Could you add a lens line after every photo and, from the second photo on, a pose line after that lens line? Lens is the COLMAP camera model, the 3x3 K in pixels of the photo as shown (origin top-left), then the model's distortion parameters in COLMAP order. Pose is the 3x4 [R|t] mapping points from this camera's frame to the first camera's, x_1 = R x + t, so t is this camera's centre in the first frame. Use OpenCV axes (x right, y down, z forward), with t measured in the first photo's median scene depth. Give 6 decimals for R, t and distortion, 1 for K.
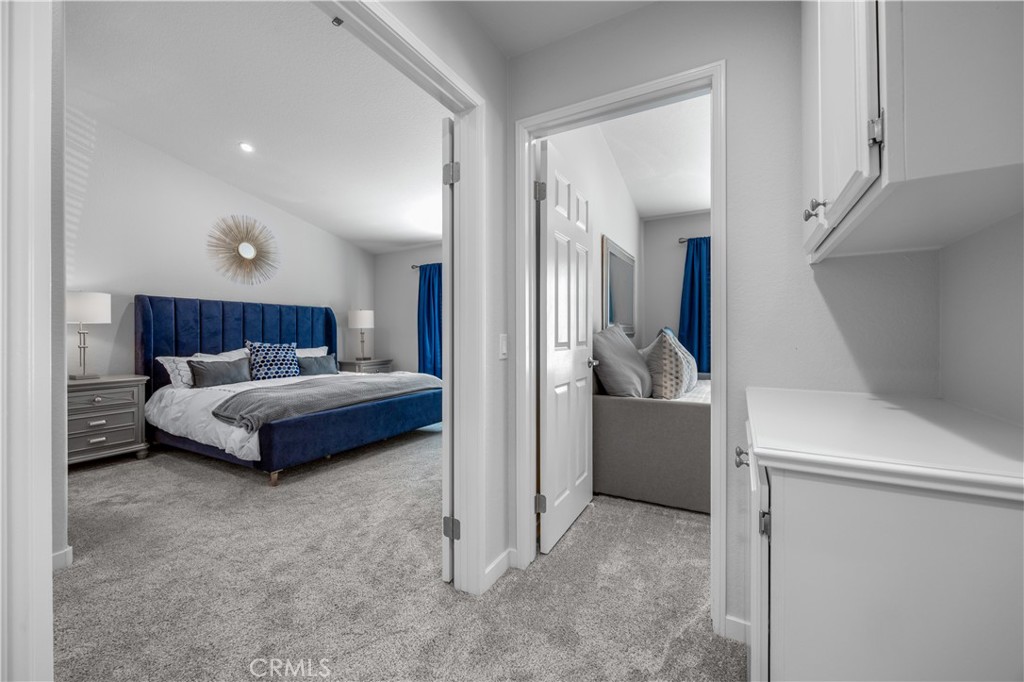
lens RADIAL K [[420.6, 0, 504.2], [0, 420.6, 334.7], [0, 0, 1]] dist [0.006954, -0.002084]
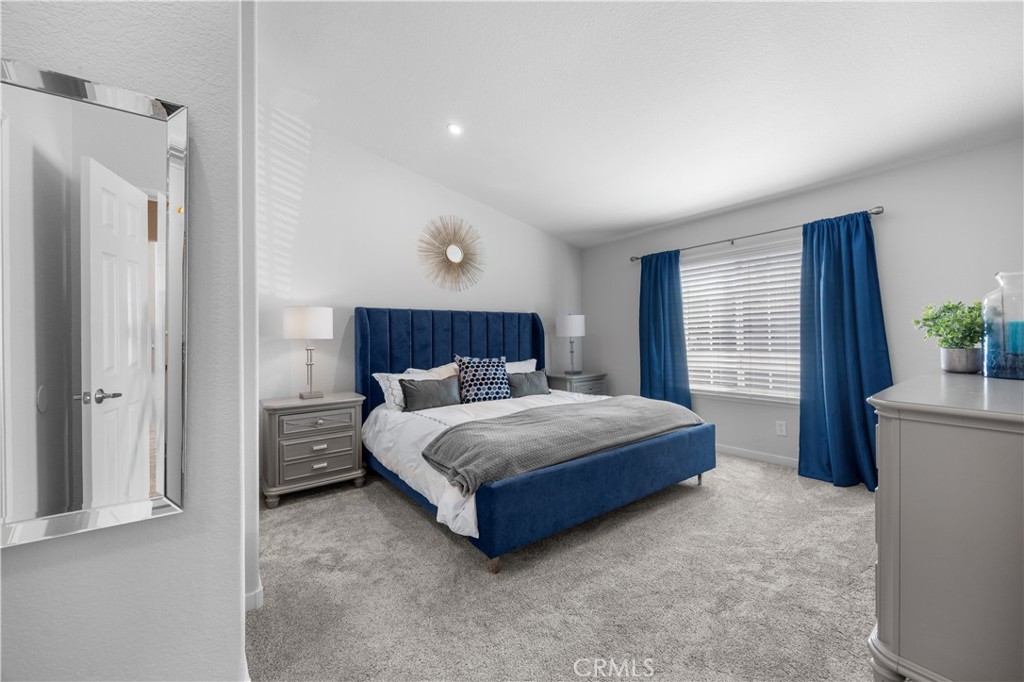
lens RADIAL K [[389.1, 0, 502.0], [0, 389.1, 331.2], [0, 0, 1]] dist [-0.005711, 0.000180]
pose [[0.915647, -0.007883, -0.401906, -0.218922], [0.007206, 0.999969, -0.003194, -0.035194], [0.401918, 0.000028, 0.915676, 0.331018]]
